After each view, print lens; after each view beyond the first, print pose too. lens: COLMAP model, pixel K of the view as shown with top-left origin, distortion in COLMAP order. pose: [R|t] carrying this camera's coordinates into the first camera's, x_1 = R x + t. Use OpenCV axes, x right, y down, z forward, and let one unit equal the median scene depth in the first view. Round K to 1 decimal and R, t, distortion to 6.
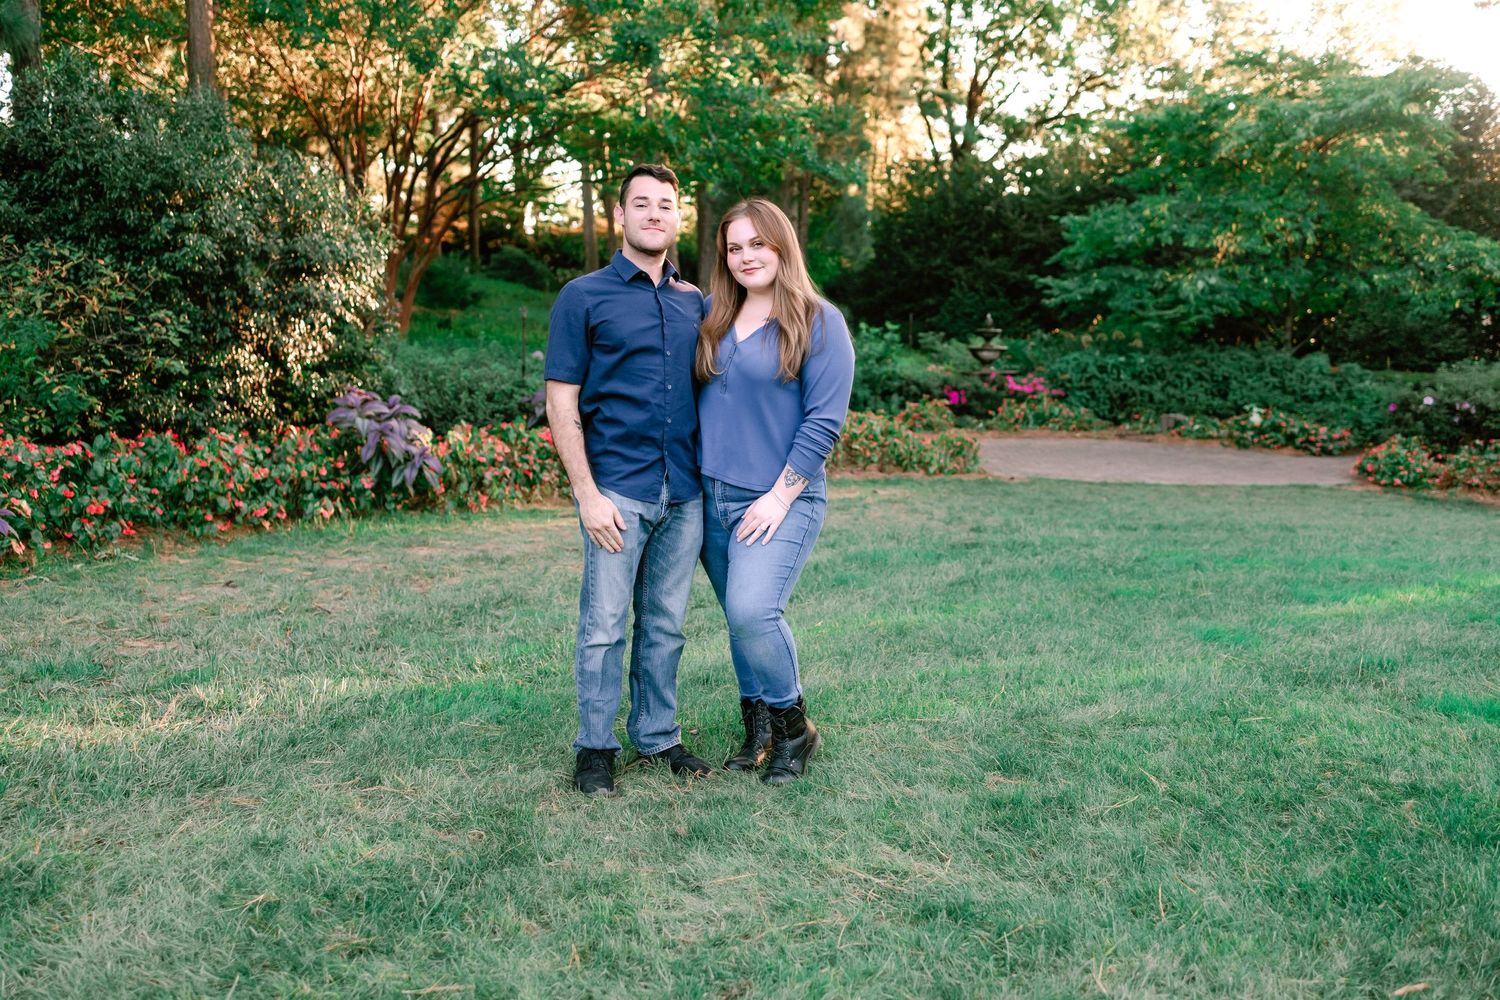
lens RADIAL K [[1521.7, 0, 750.0], [0, 1521.7, 500.0], [0, 0, 1]] dist [0.473314, -0.006066]
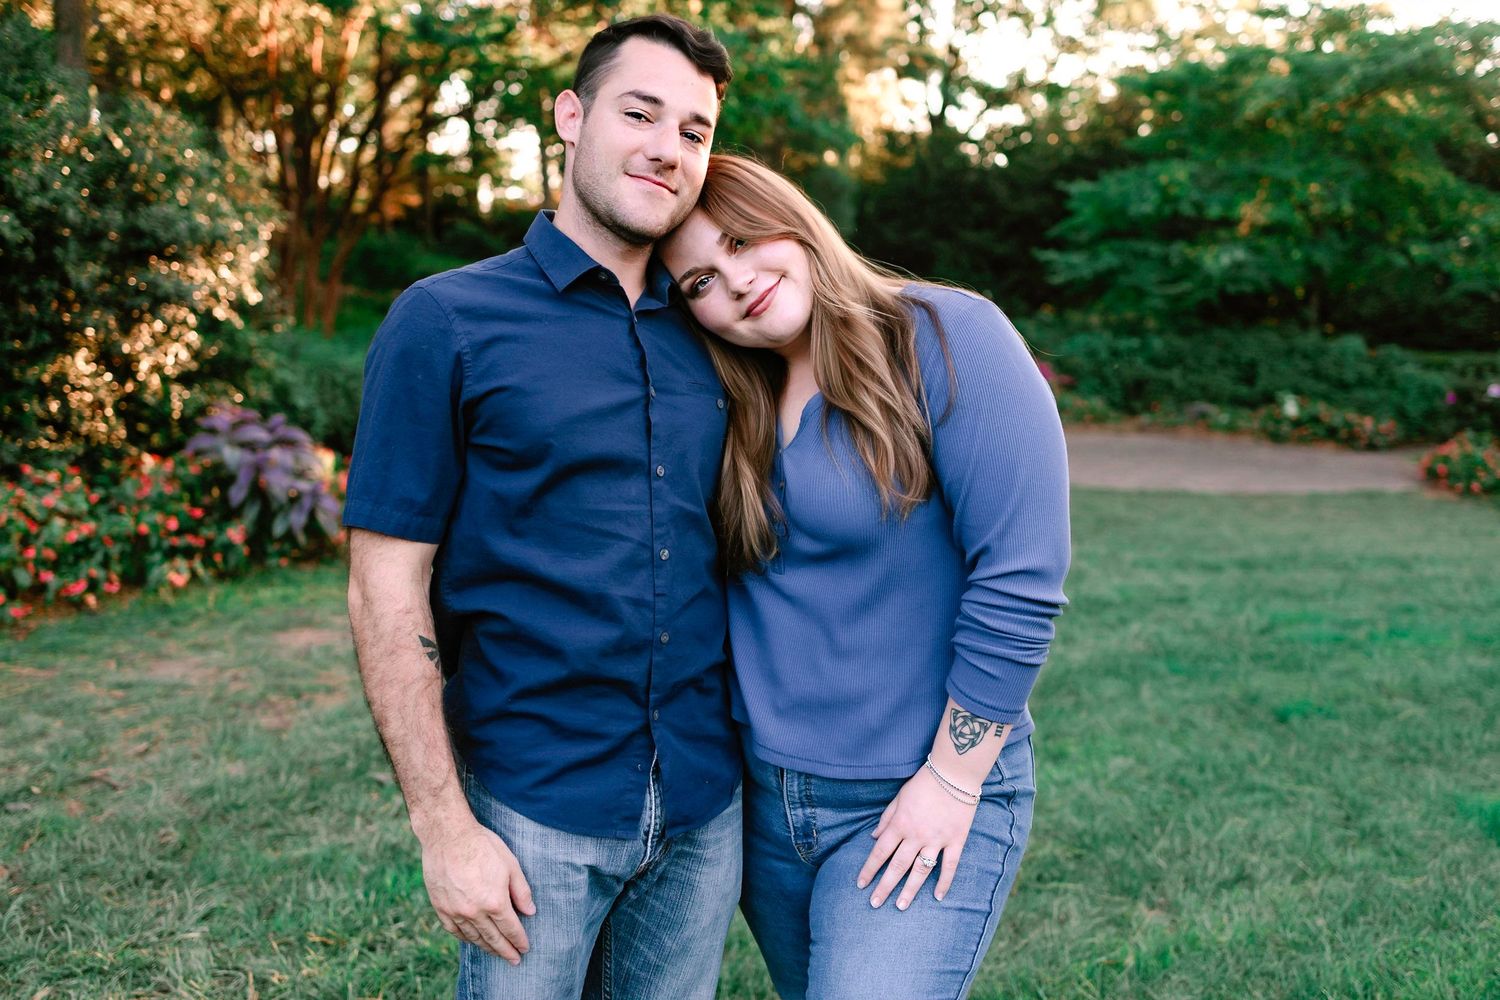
lens RADIAL K [[1531.7, 0, 750.0], [0, 1531.7, 500.0], [0, 0, 1]] dist [0.325463, -0.009848]
pose [[0.999645, -0.013752, 0.022840, -0.009217], [0.013408, 0.999795, 0.015188, -0.021750], [-0.023045, -0.014876, 0.999624, 0.141098]]
